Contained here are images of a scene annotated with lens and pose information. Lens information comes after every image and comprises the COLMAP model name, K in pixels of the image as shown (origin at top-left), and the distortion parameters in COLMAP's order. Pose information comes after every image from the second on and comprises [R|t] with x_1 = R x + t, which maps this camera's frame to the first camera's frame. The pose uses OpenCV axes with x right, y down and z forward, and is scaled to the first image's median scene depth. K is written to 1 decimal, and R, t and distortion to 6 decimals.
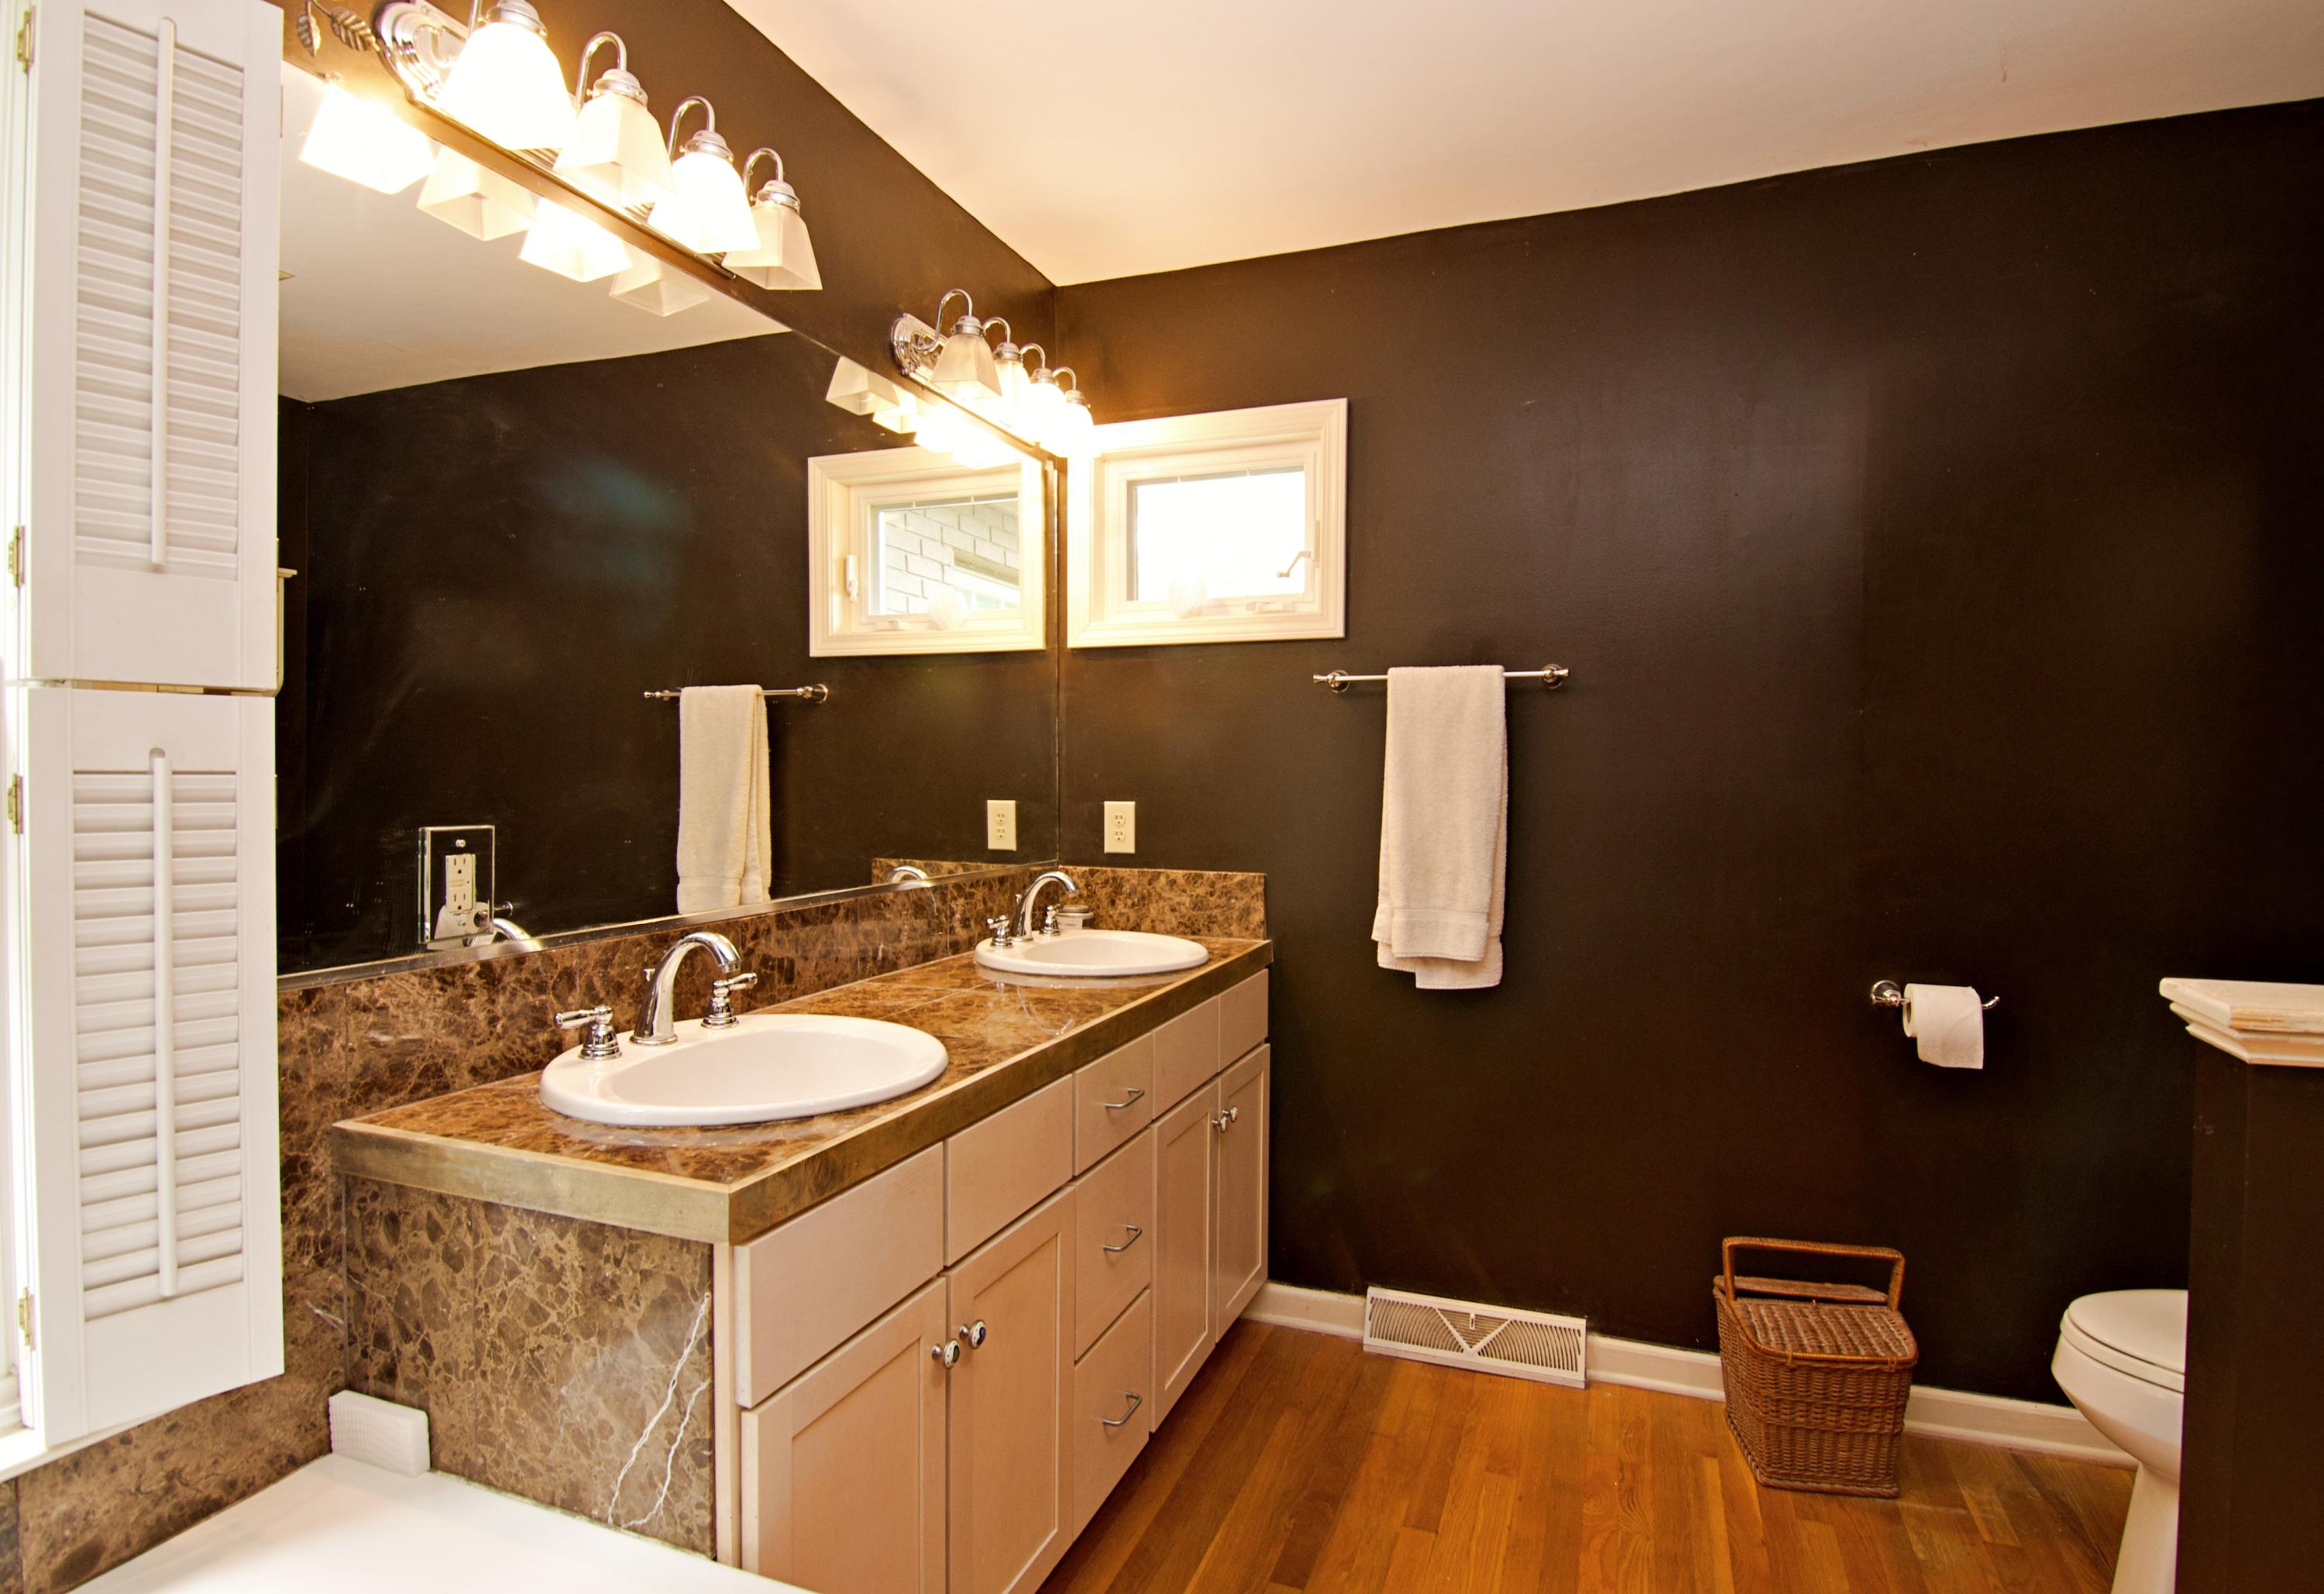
lens RADIAL K [[1190.6, 0, 1168.2], [0, 1190.6, 792.6], [0, 0, 1]] dist [-0.008379, -0.009701]
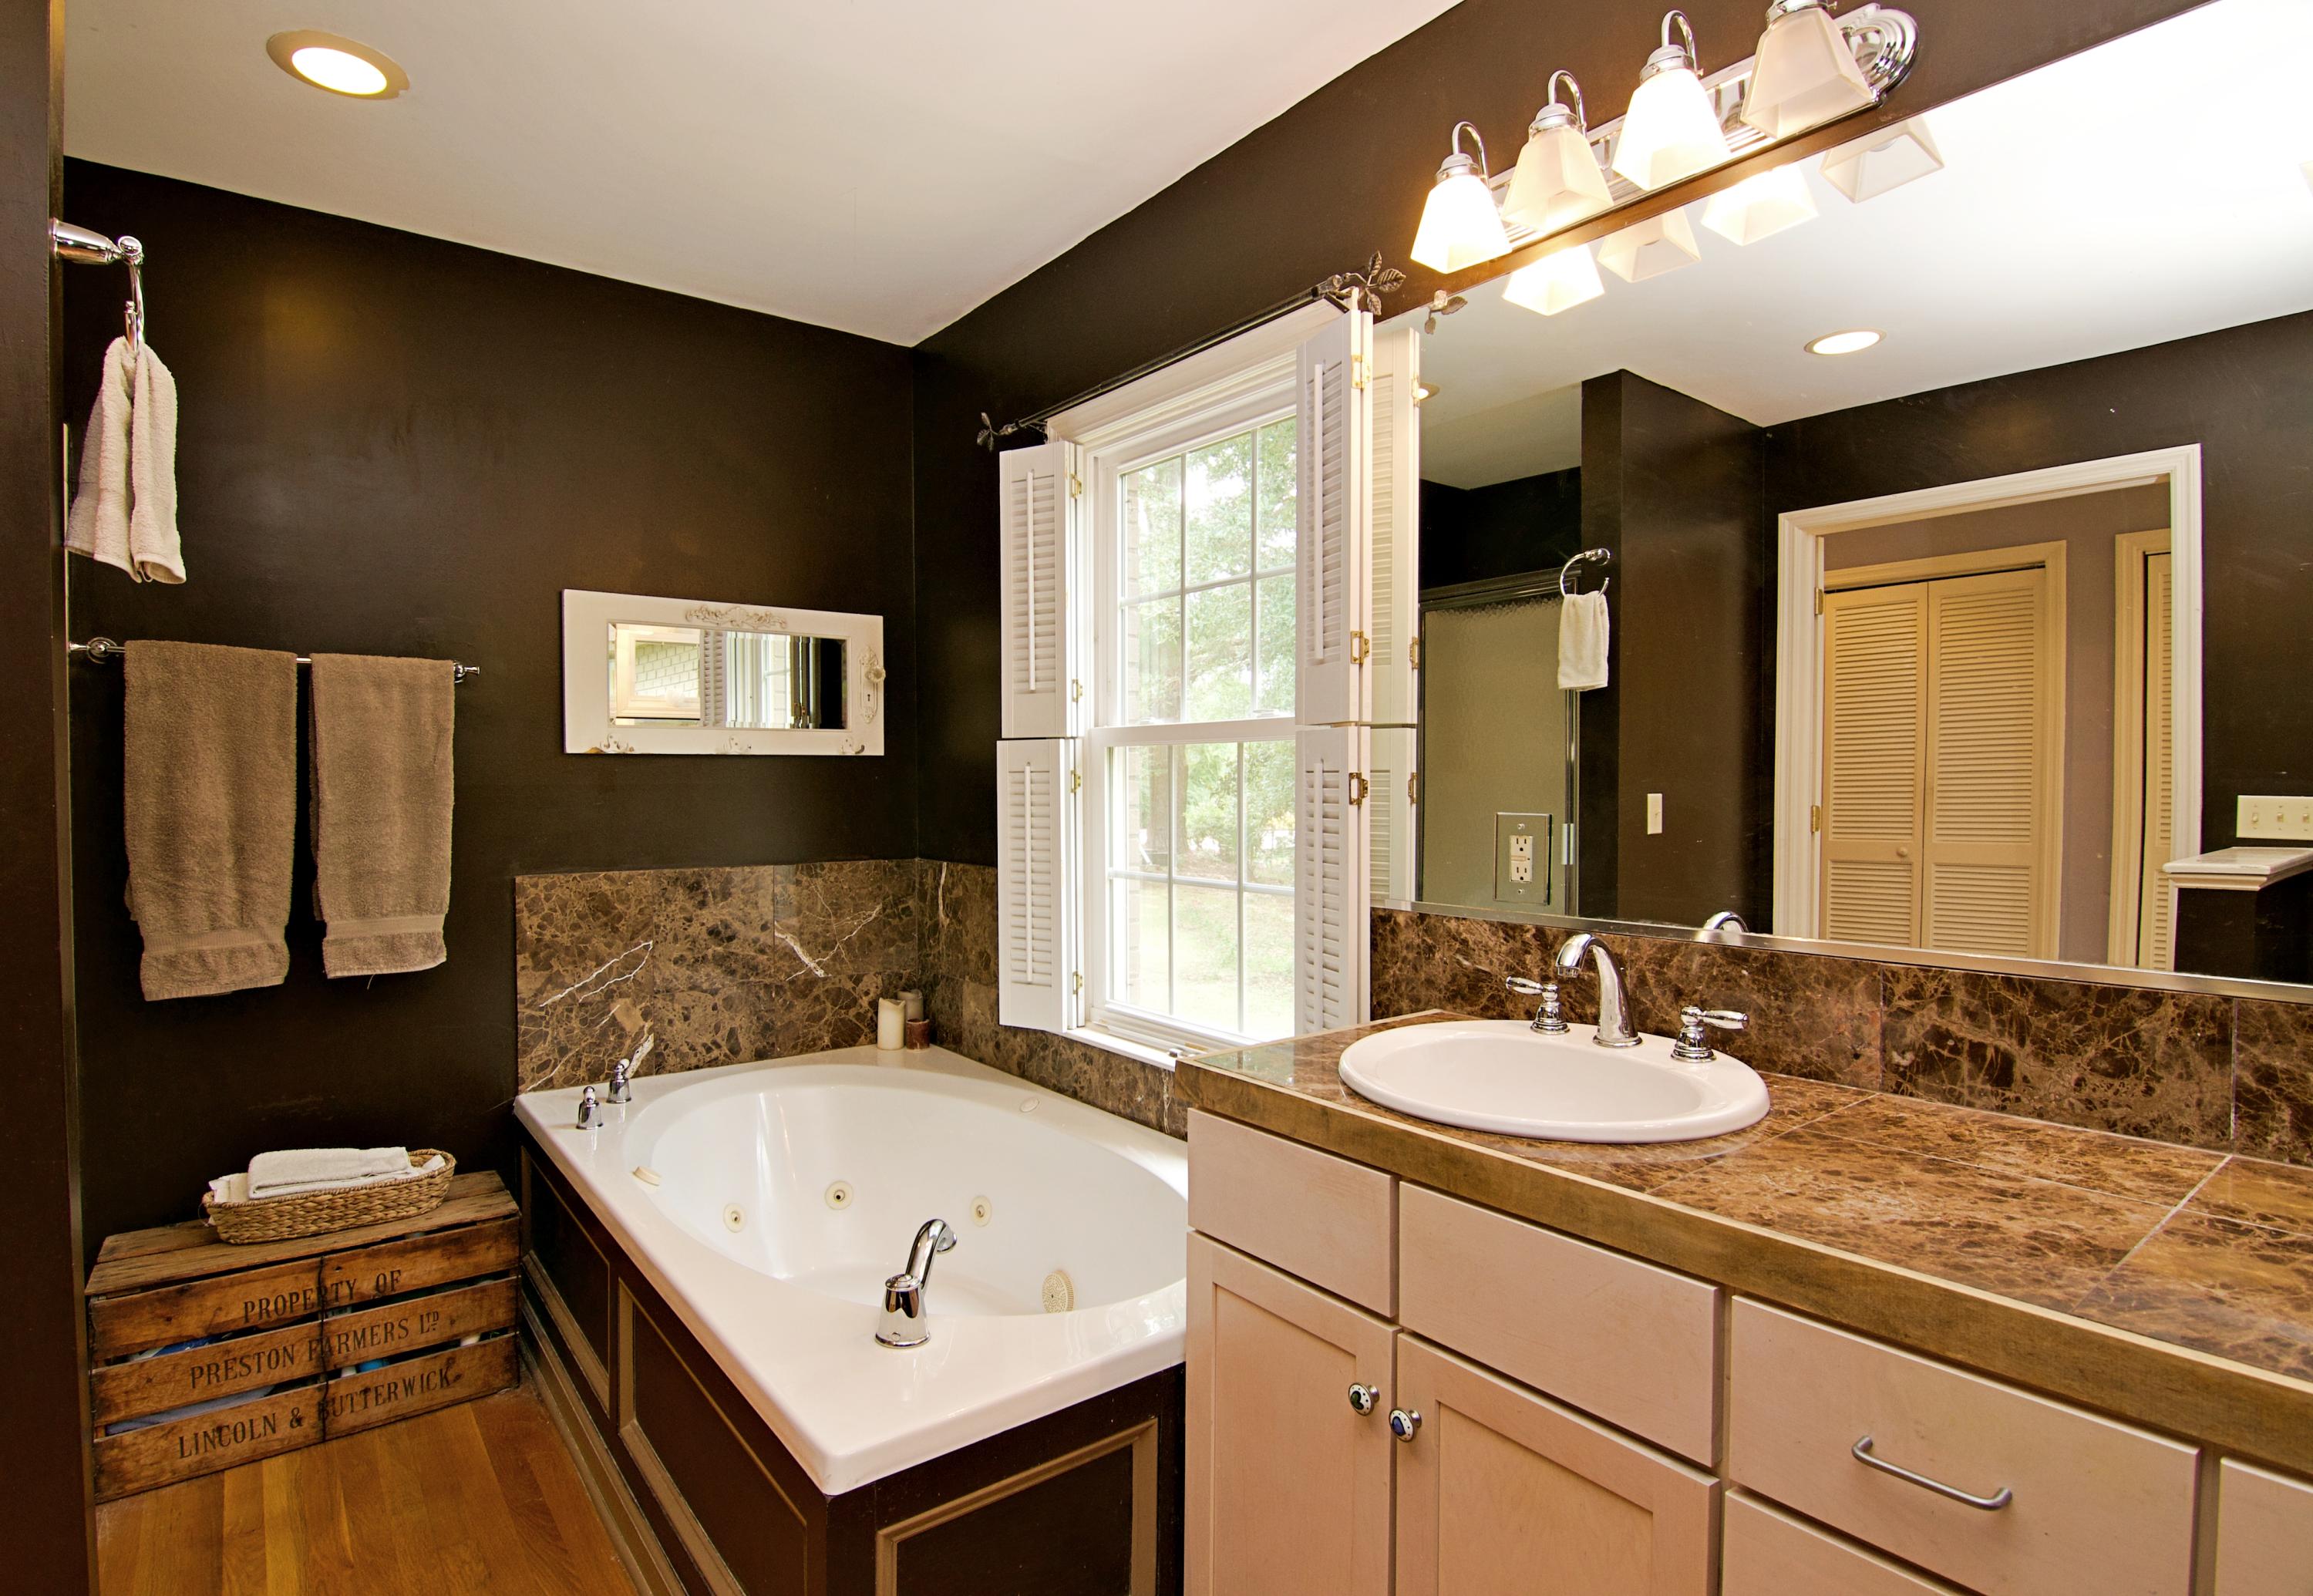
lens RADIAL K [[1185.1, 0, 1161.6], [0, 1185.1, 799.6], [0, 0, 1]] dist [-0.008379, -0.009701]
pose [[-0.517179, 0.007991, -0.855840, 0.654831], [-0.015547, 0.999704, 0.018728, -0.003042], [0.855736, 0.022991, -0.516901, 1.306581]]
